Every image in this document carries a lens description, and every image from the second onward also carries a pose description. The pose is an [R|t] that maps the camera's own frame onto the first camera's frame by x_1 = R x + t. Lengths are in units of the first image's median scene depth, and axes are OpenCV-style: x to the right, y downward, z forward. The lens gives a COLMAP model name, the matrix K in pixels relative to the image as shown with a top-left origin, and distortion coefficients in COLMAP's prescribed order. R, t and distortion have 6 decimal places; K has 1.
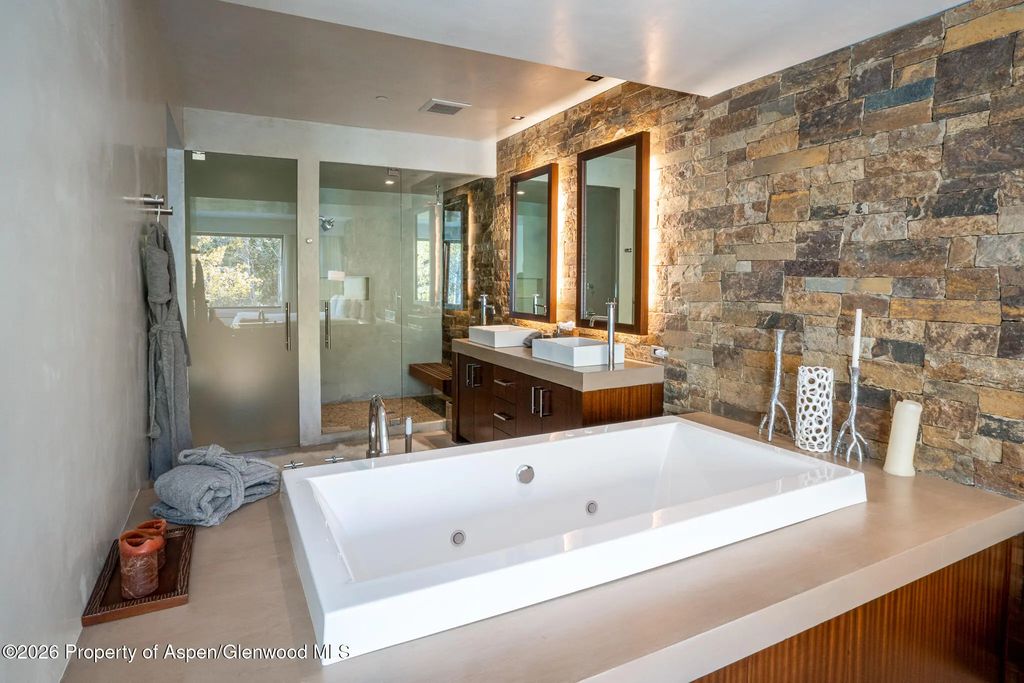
lens RADIAL K [[554.5, 0, 512.0], [0, 554.5, 341.5], [0, 0, 1]] dist [0.000887, 0.000450]
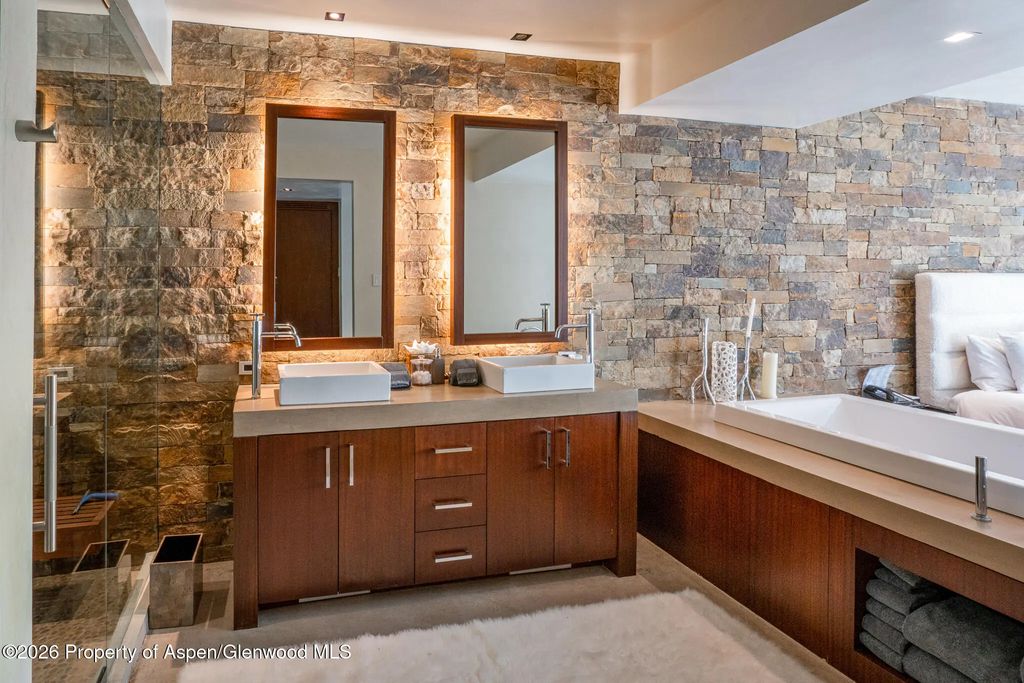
lens RADIAL K [[514.8, 0, 512.0], [0, 514.8, 341.5], [0, 0, 1]] dist [-0.028654, -0.000165]
pose [[0.240654, -0.067491, 0.968262, -0.715006], [0.133179, 0.990440, 0.035936, -0.060659], [-0.961431, 0.120304, 0.247342, 1.024750]]
